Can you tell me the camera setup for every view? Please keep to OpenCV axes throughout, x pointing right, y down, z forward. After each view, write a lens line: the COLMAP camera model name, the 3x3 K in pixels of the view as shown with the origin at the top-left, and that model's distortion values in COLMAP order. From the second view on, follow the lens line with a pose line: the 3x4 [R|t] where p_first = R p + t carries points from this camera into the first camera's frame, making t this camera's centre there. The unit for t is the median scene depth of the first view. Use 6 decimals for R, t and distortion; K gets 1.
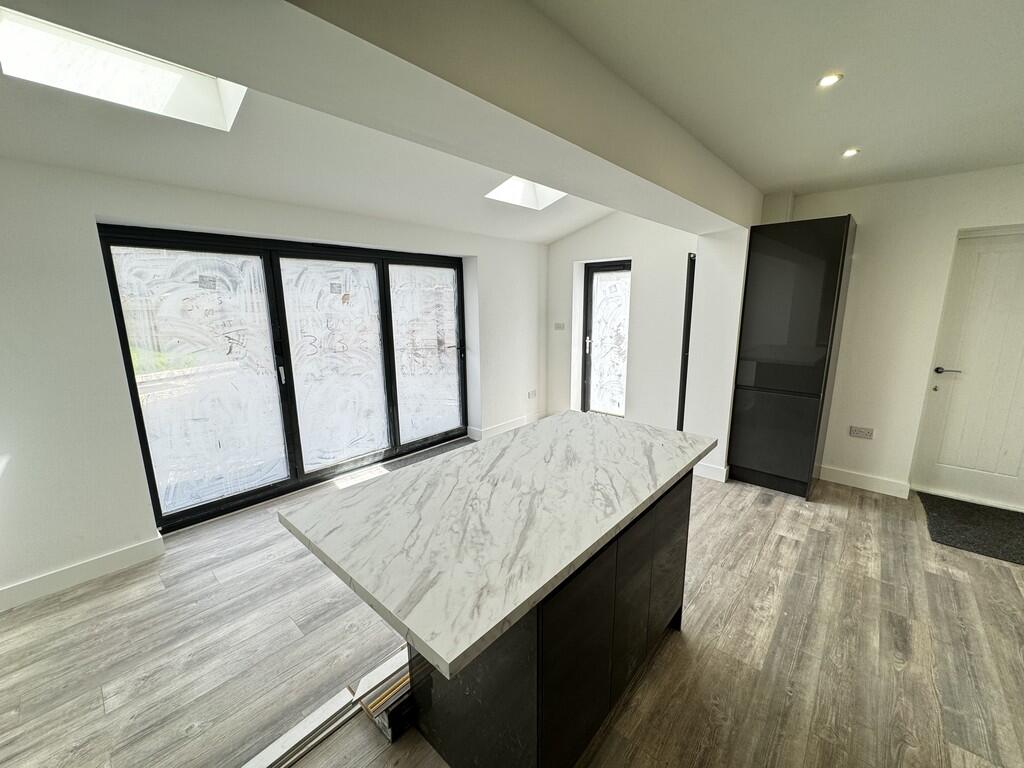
lens RADIAL K [[407.2, 0, 514.0], [0, 407.2, 382.6], [0, 0, 1]] dist [0.002308, 0.000139]
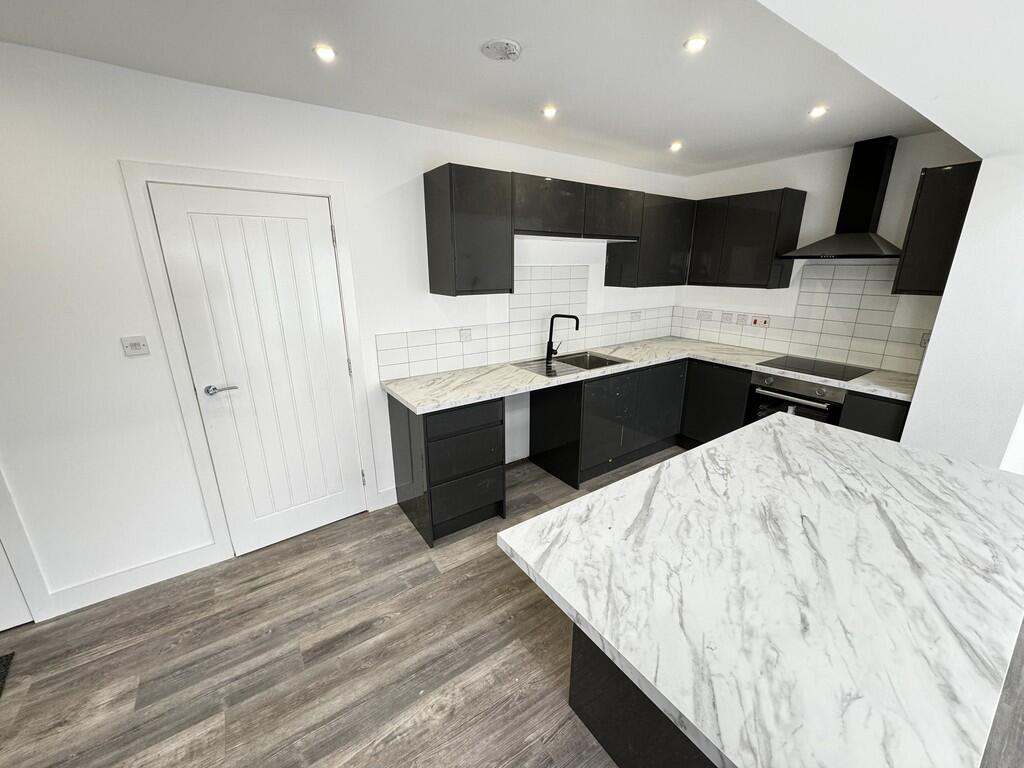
lens RADIAL K [[407.2, 0, 514.2], [0, 407.2, 383.9], [0, 0, 1]] dist [0.002308, 0.000139]
pose [[-0.972285, -0.058567, 0.226345, 0.414364], [0.053626, 0.886441, 0.459724, -0.350763], [-0.227567, 0.459120, -0.858733, 1.588233]]
